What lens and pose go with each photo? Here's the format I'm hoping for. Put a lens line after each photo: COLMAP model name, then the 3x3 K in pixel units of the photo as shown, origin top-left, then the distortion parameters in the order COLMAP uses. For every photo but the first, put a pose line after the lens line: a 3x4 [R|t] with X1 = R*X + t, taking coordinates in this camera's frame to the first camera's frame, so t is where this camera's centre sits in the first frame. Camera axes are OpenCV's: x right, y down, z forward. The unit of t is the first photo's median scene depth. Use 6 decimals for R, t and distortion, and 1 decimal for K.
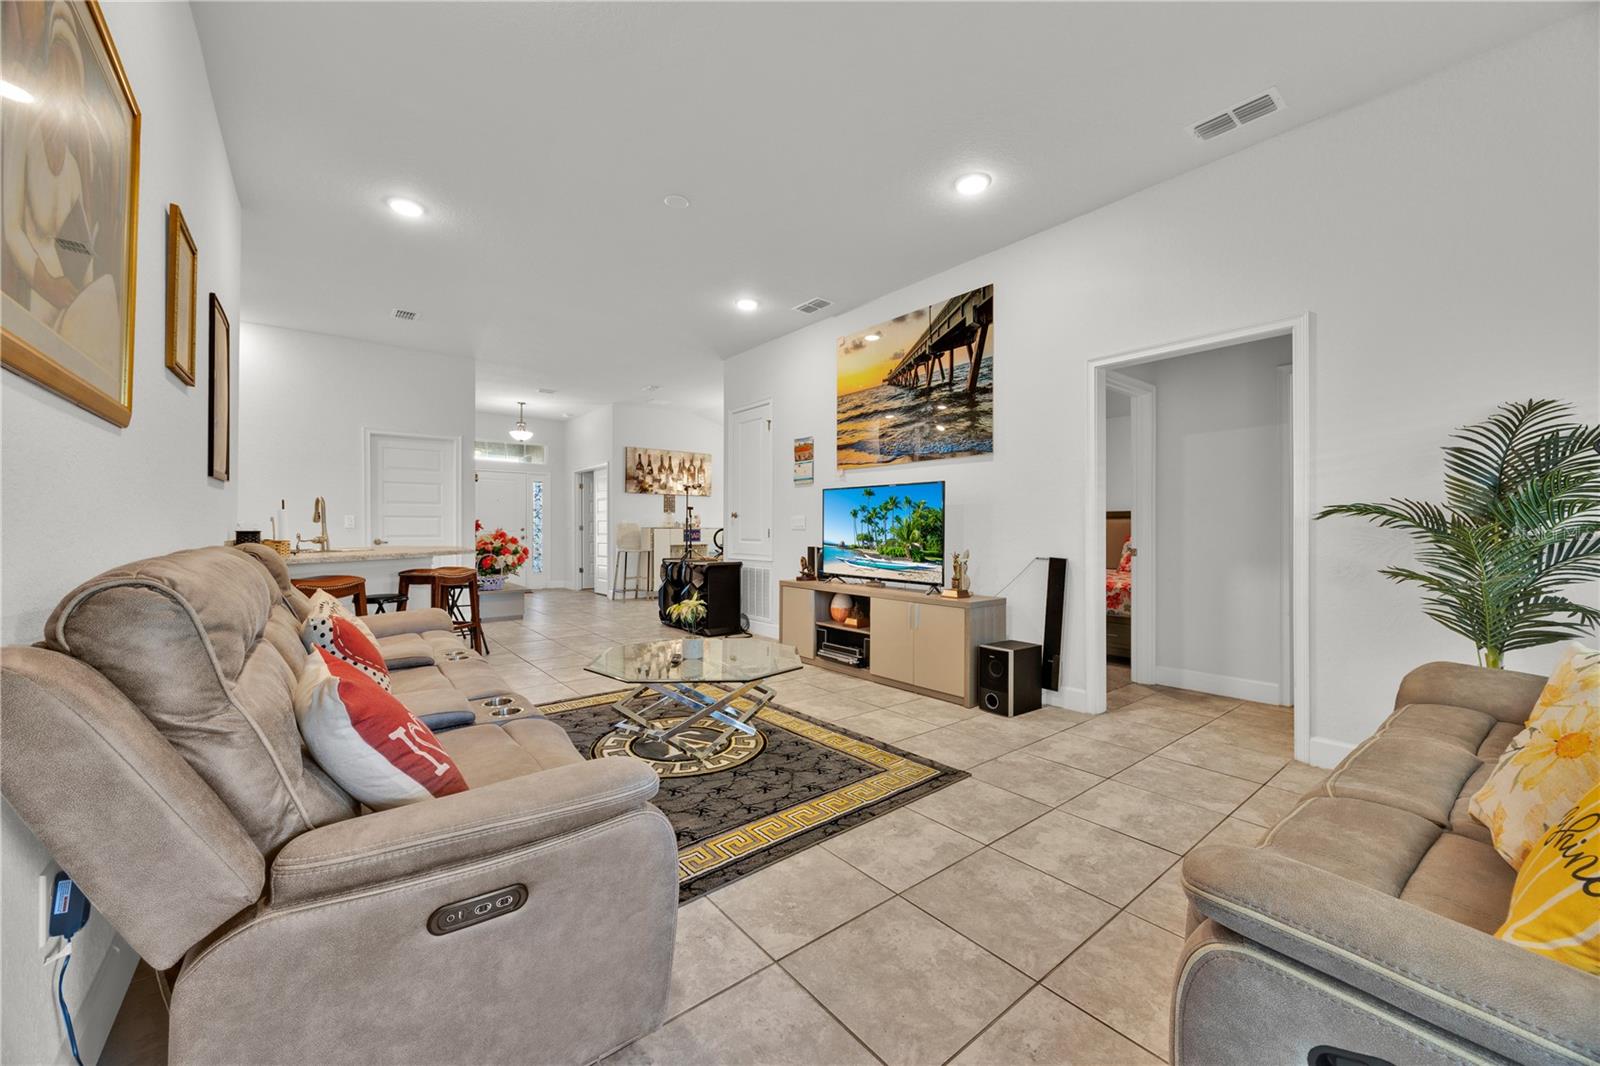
lens RADIAL K [[610.9, 0, 802.6], [0, 610.9, 531.2], [0, 0, 1]] dist [-0.000987, -0.000092]
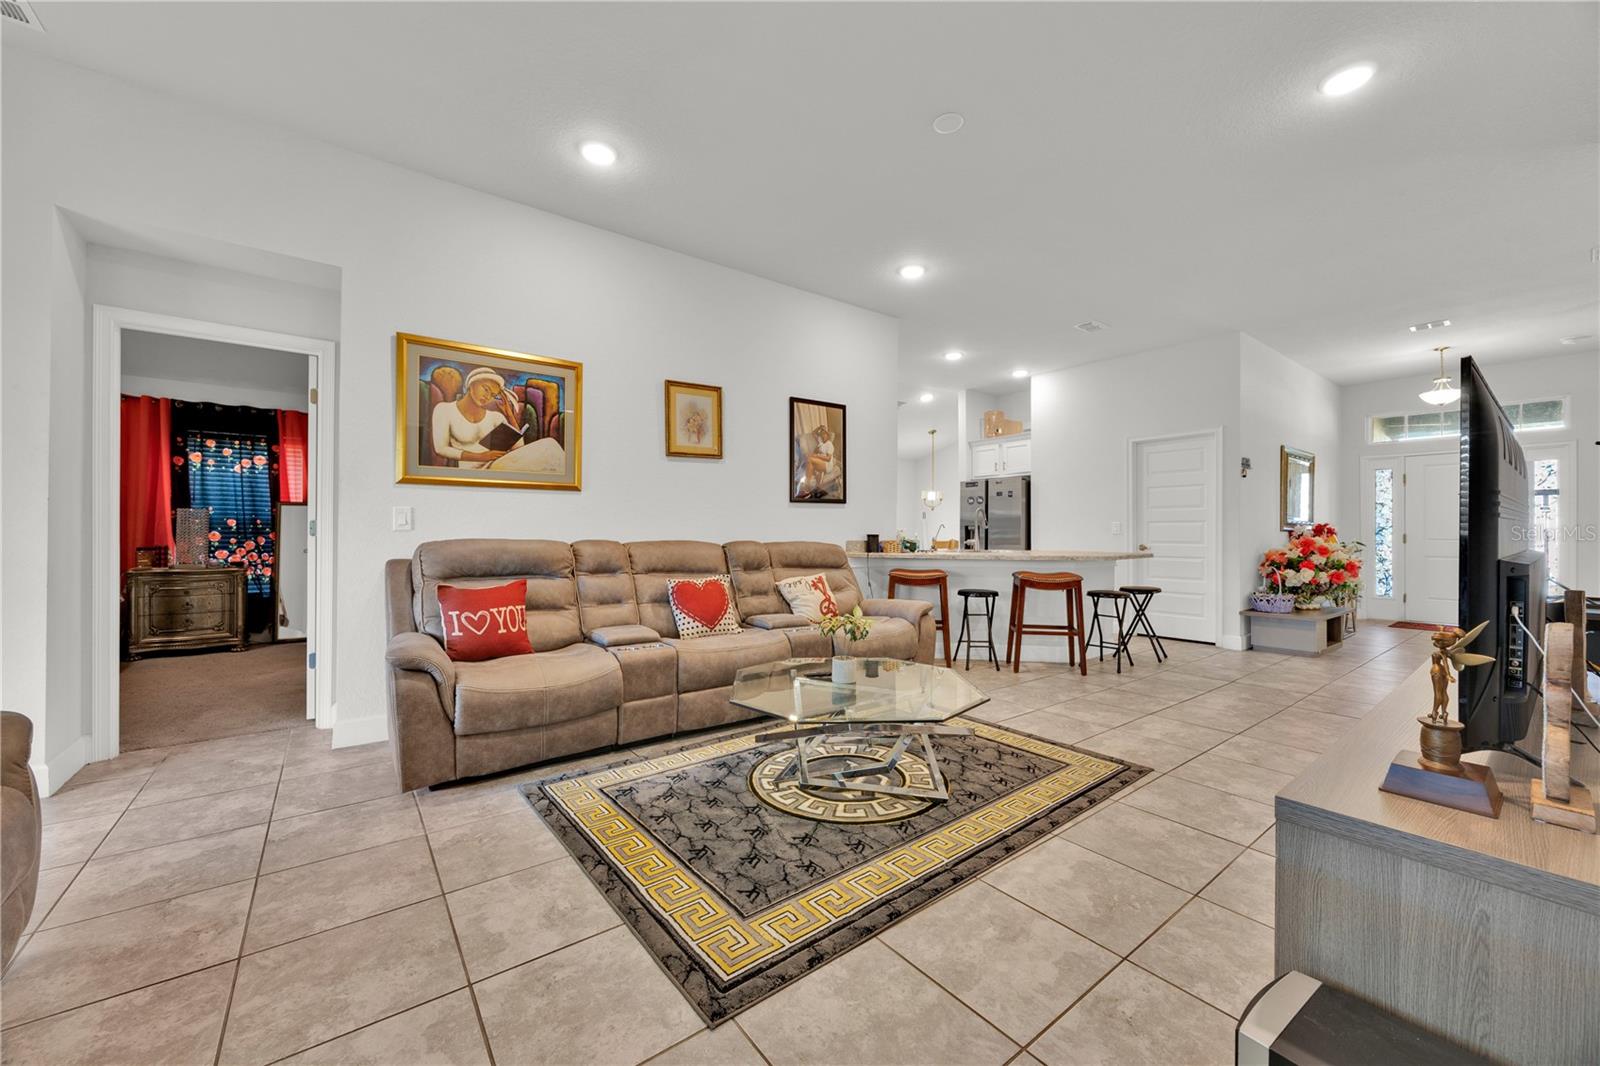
lens RADIAL K [[610.9, 0, 802.6], [0, 610.9, 531.2], [0, 0, 1]] dist [-0.000987, -0.000092]
pose [[-0.027297, -0.003750, -0.999620, 0.465391], [-0.010909, 0.999935, -0.003454, -0.001016], [0.999568, 0.010810, -0.027336, 0.655526]]
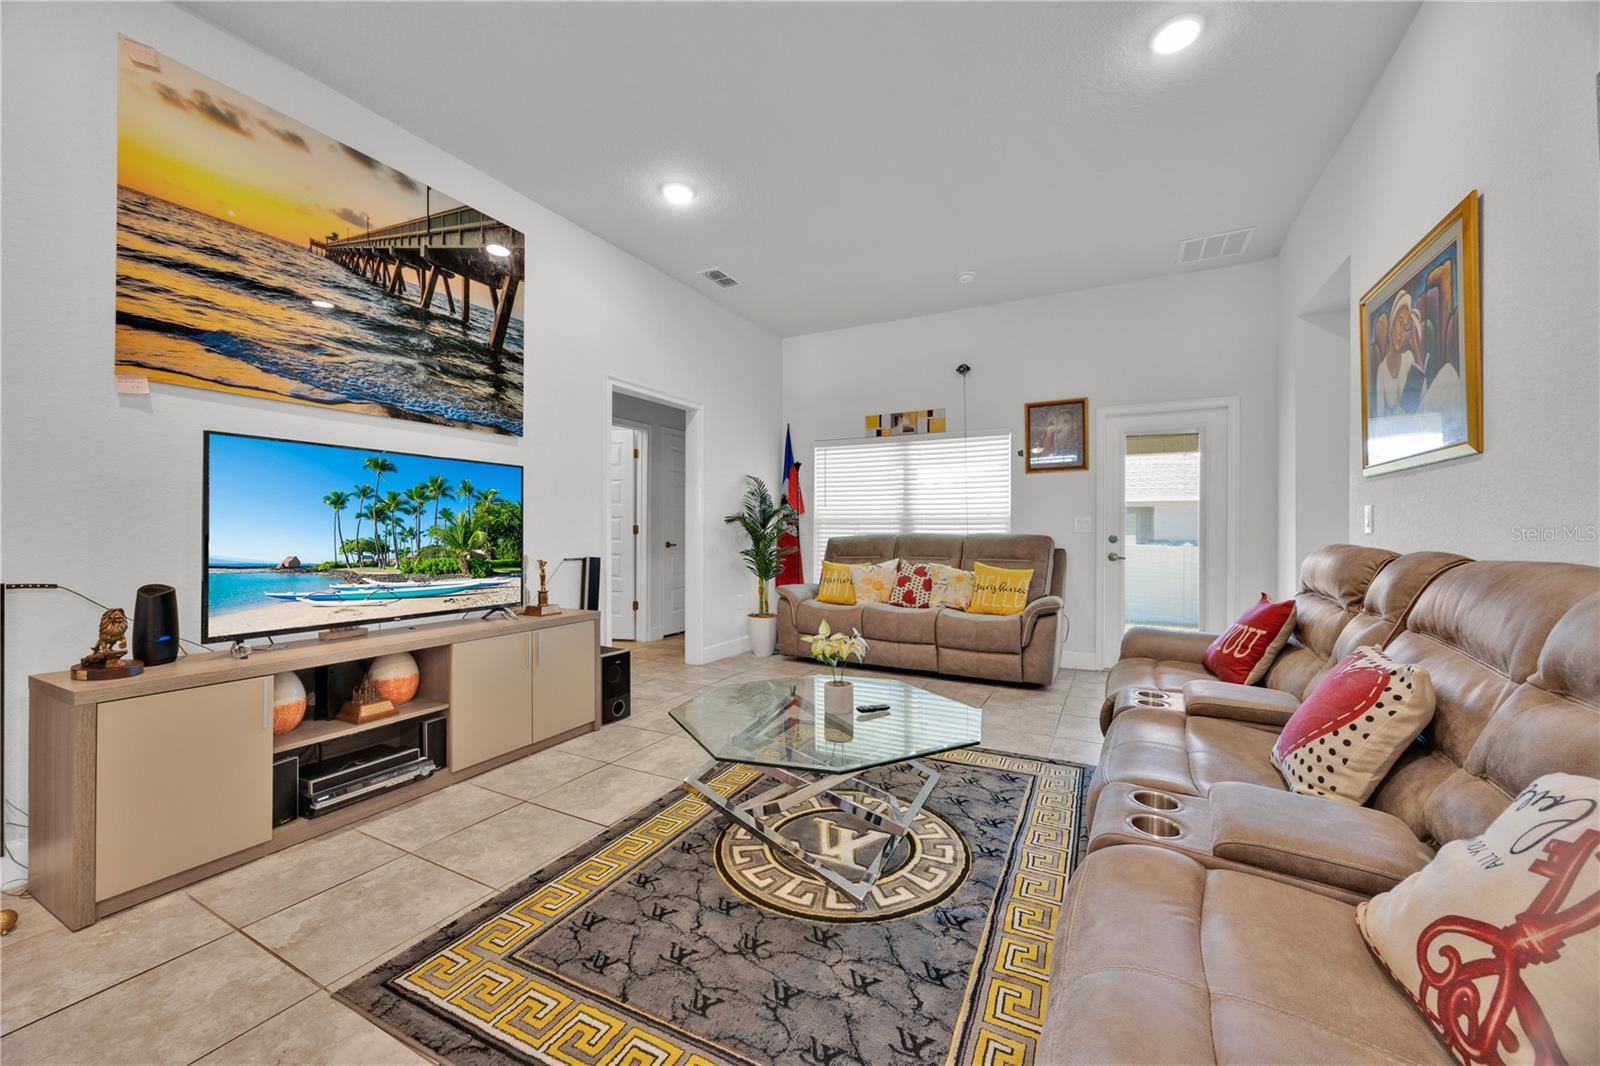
lens RADIAL K [[607.1, 0, 804.2], [0, 607.1, 527.4], [0, 0, 1]] dist [-0.001248, 0.000046]
pose [[-0.401915, -0.002188, 0.915674, -0.550160], [0.000028, 0.999997, 0.002401, -0.007015], [-0.915677, 0.000991, -0.401914, 0.900202]]
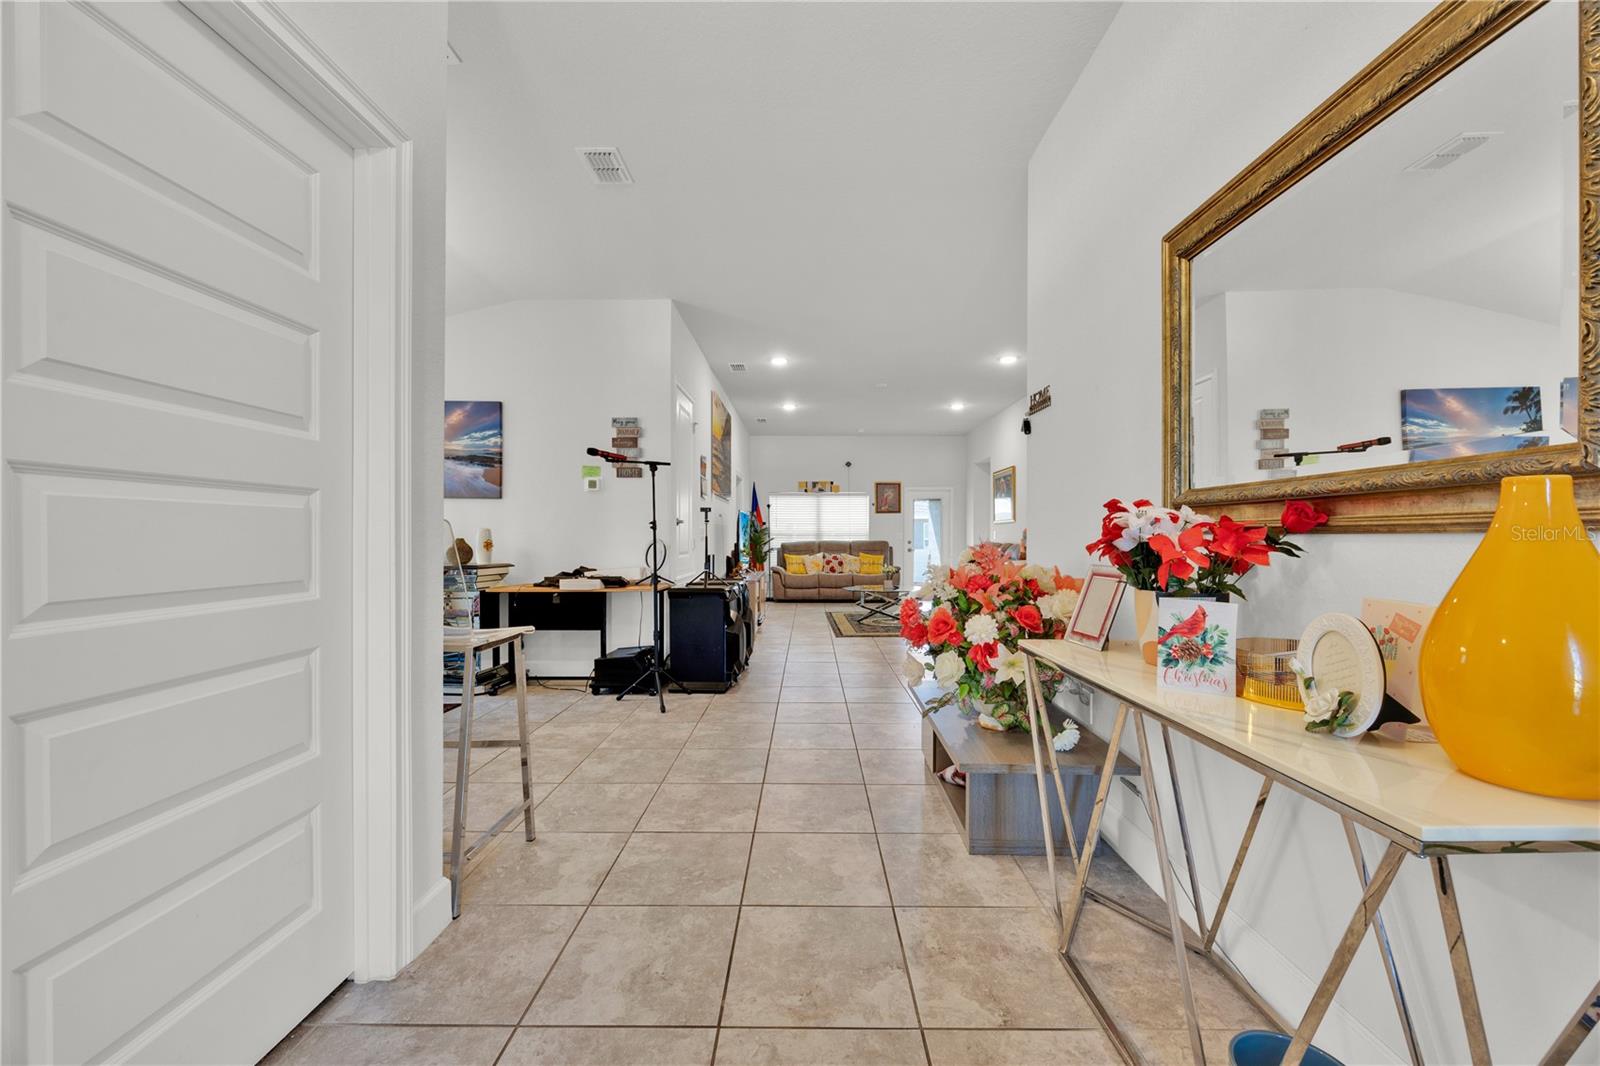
lens RADIAL K [[613.7, 0, 800.0], [0, 613.7, 533.0], [0, 0, 1]] dist [0.040509, -0.000024]
pose [[-0.770408, 0.002580, 0.637546, -1.060989], [0.001175, 0.999996, -0.002626, -0.016178], [-0.637550, -0.001274, -0.770408, 2.213046]]
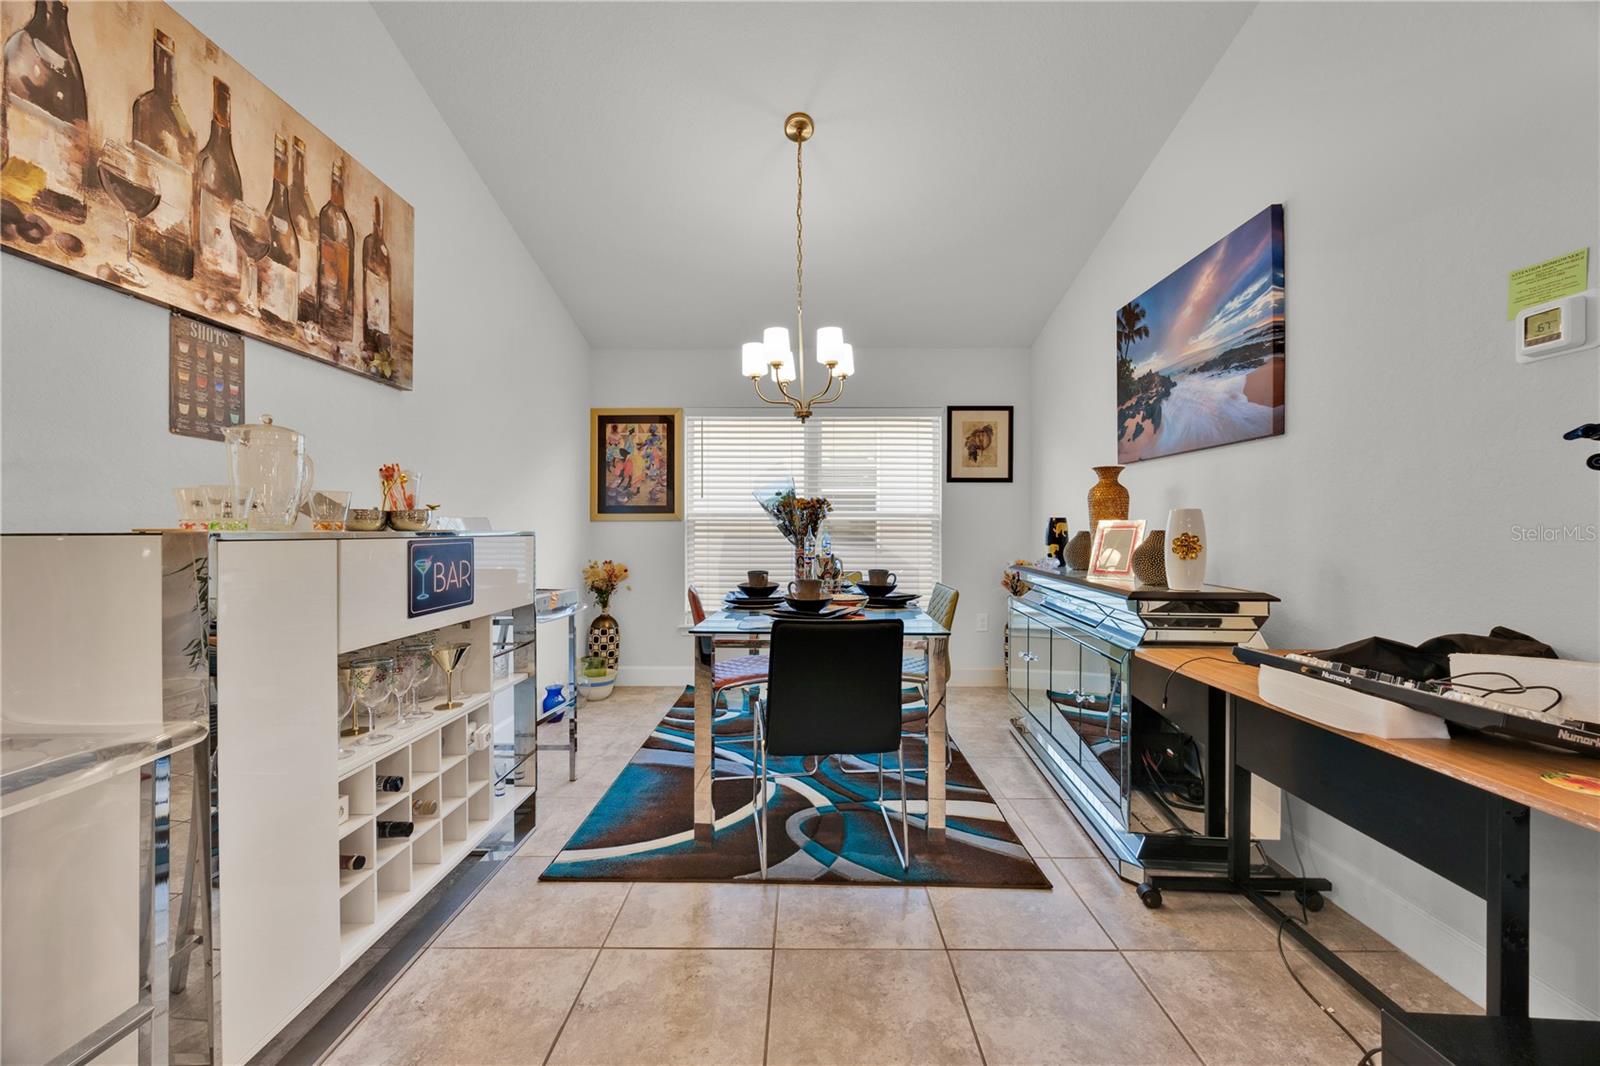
lens RADIAL K [[610.9, 0, 802.6], [0, 610.9, 531.2], [0, 0, 1]] dist [-0.000987, -0.000092]
pose [[0.629310, -0.004423, 0.777142, -0.531589], [0.005432, 0.999984, 0.001292, -0.012346], [-0.777135, 0.003408, 0.629324, 1.699644]]
